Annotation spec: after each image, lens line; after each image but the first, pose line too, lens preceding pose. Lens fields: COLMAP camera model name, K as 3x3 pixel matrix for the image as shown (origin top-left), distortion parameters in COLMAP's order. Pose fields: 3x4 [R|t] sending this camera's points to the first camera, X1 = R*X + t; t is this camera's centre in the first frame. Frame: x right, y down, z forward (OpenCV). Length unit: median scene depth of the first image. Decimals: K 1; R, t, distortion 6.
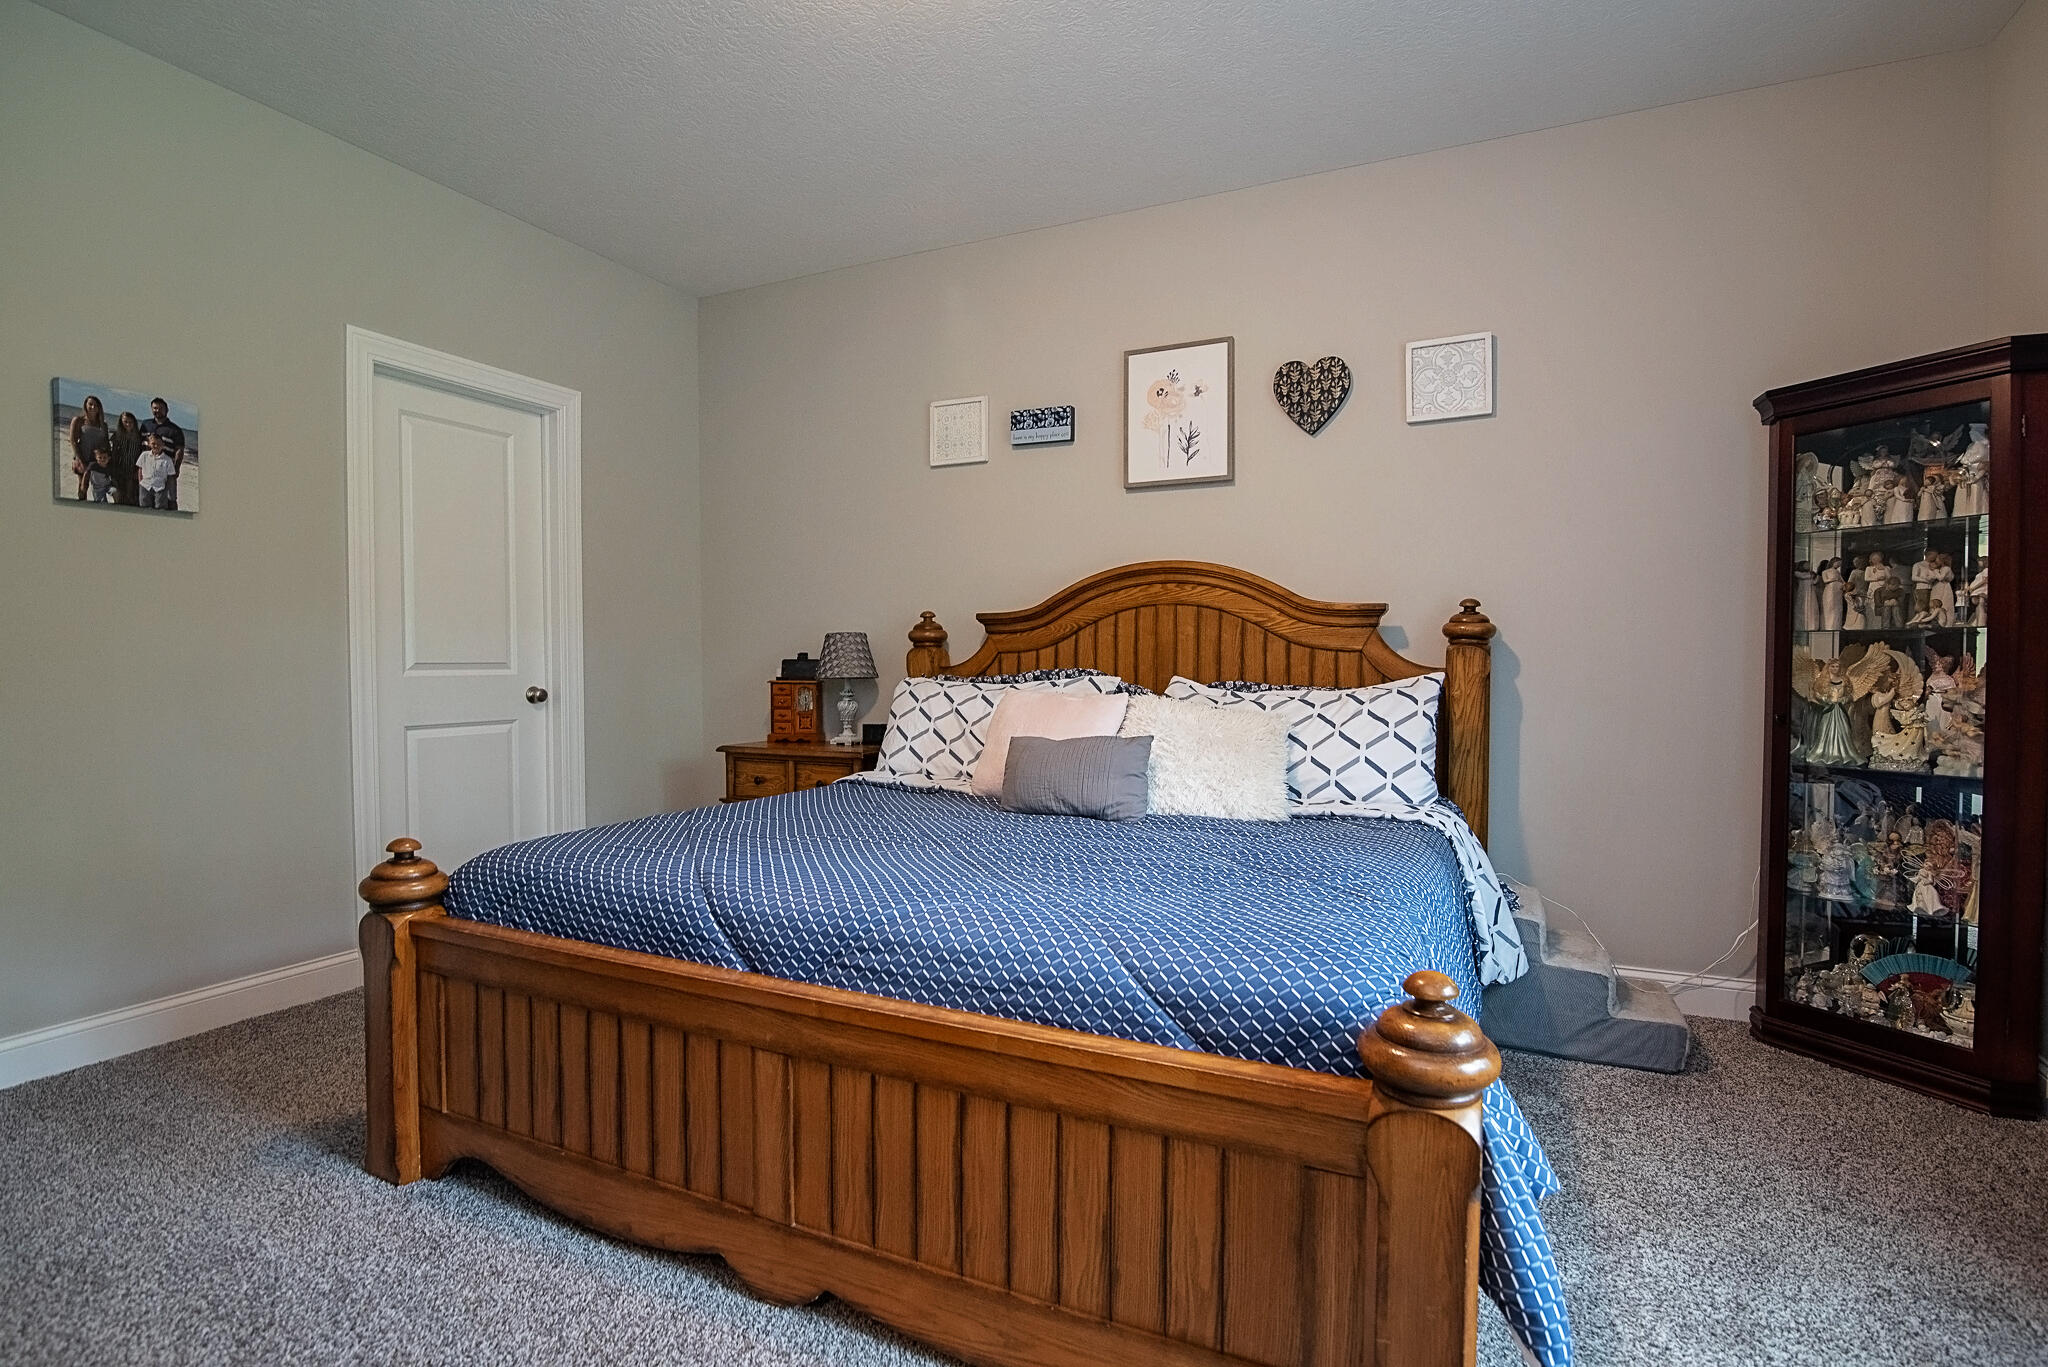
lens RADIAL K [[975.6, 0, 1024.0], [0, 975.6, 683.5], [0, 0, 1]] dist [-0.020918, 0.001403]
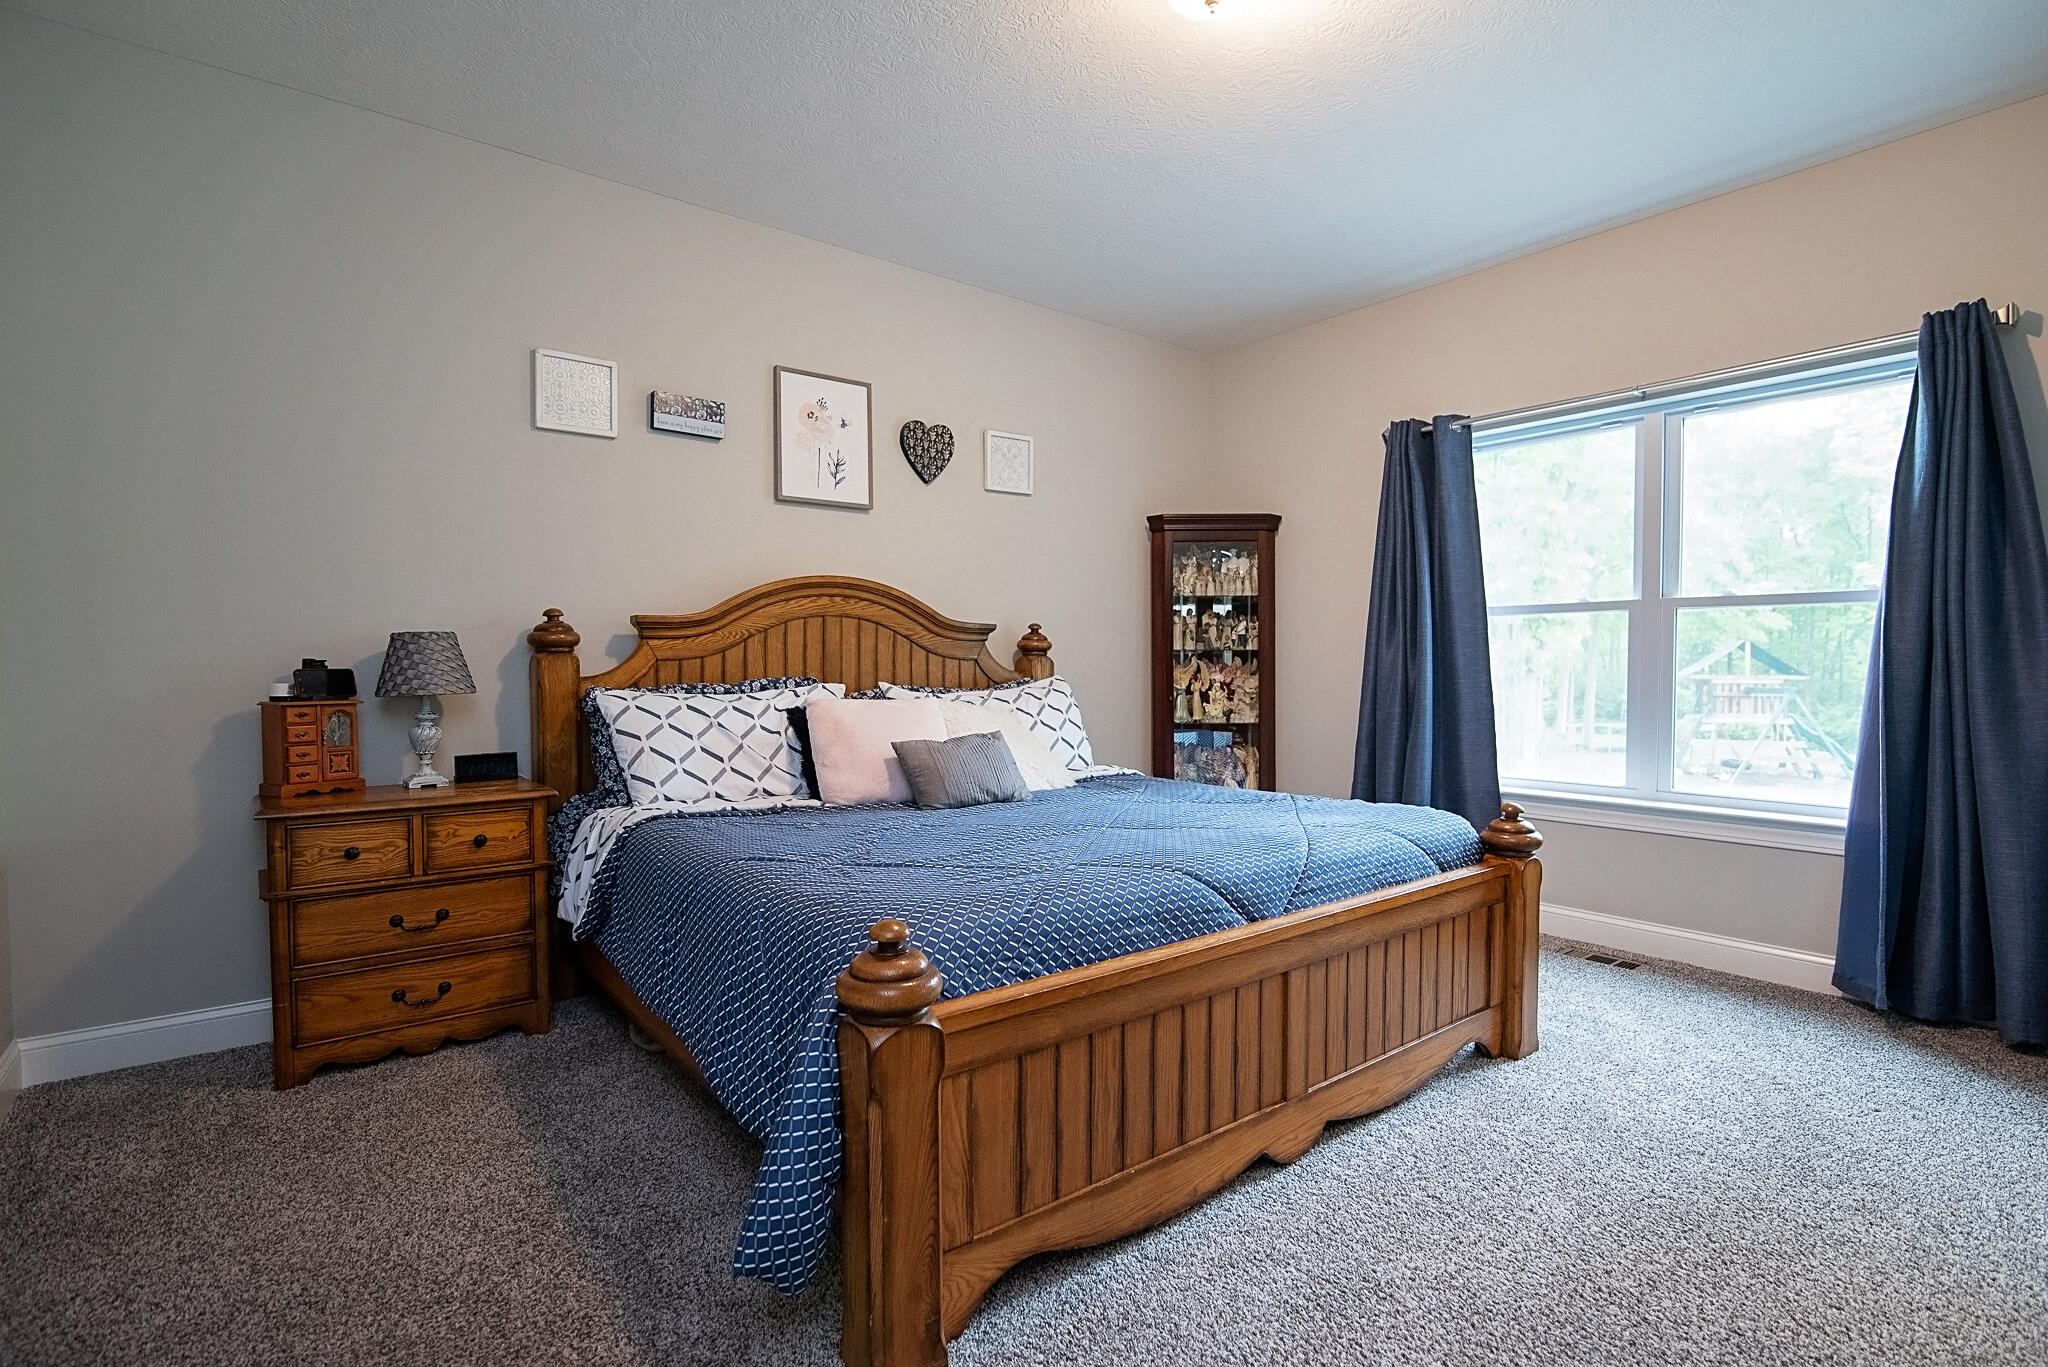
lens RADIAL K [[964.7, 0, 1024.0], [0, 964.7, 683.5], [0, 0, 1]] dist [-0.017692, 0.000261]
pose [[0.449183, -0.021592, 0.893179, -1.017726], [0.022291, 0.999668, 0.012956, -0.022076], [-0.893161, 0.014090, 0.449515, 0.472470]]
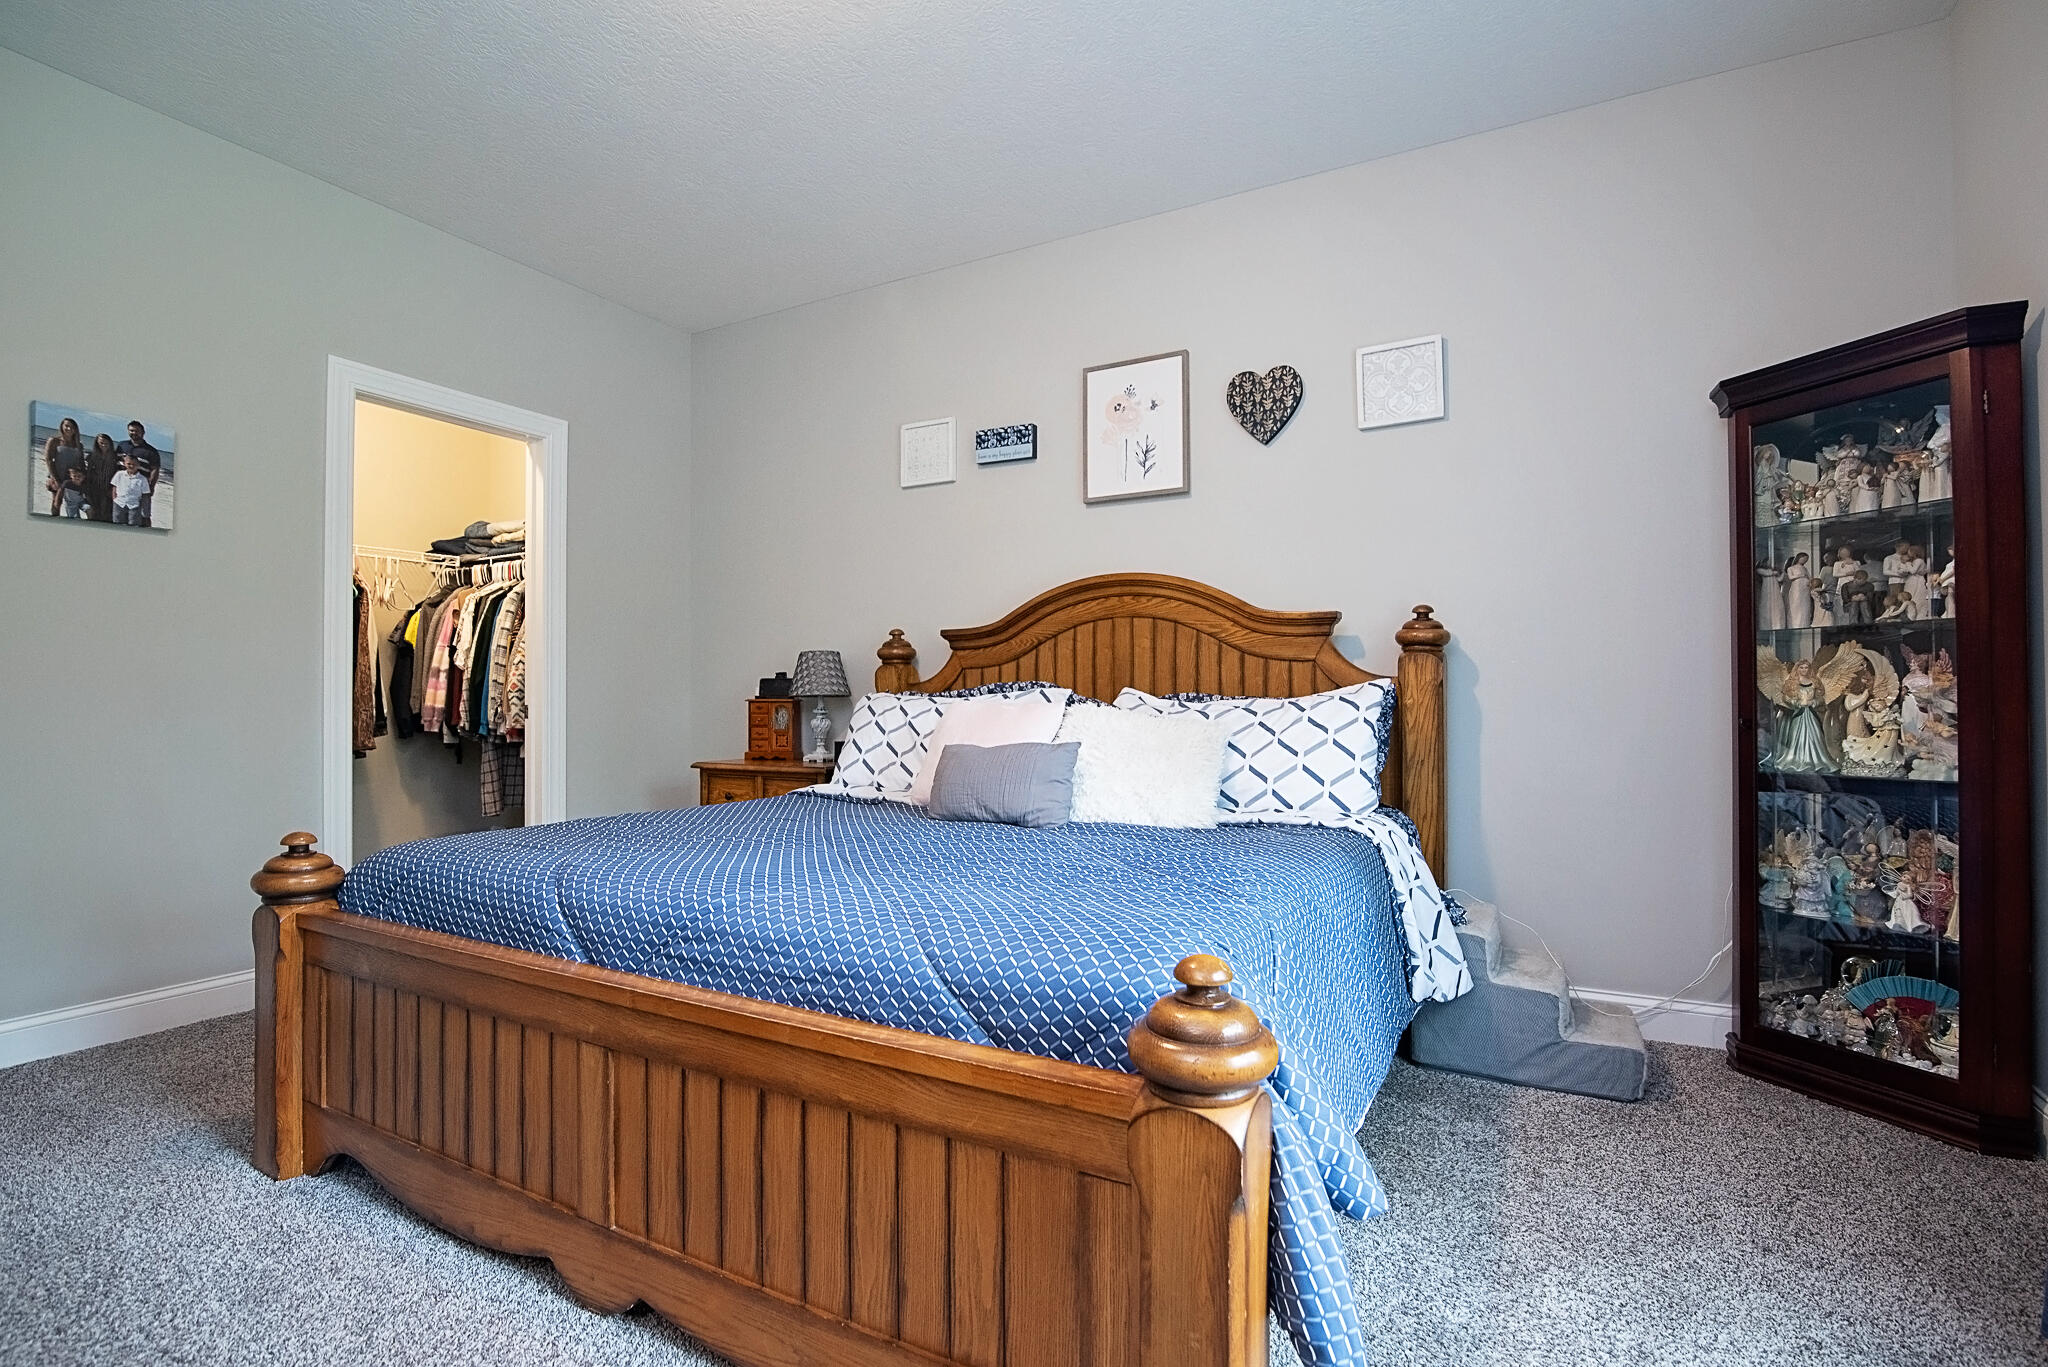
lens RADIAL K [[948.7, 0, 1024.0], [0, 948.7, 683.5], [0, 0, 1]] dist [-0.020805, 0.001191]
pose [[0.998380, -0.003581, -0.056789, 0.142388], [0.001220, 0.999135, -0.041554, 0.037659], [0.056888, 0.041418, 0.997521, 0.046140]]
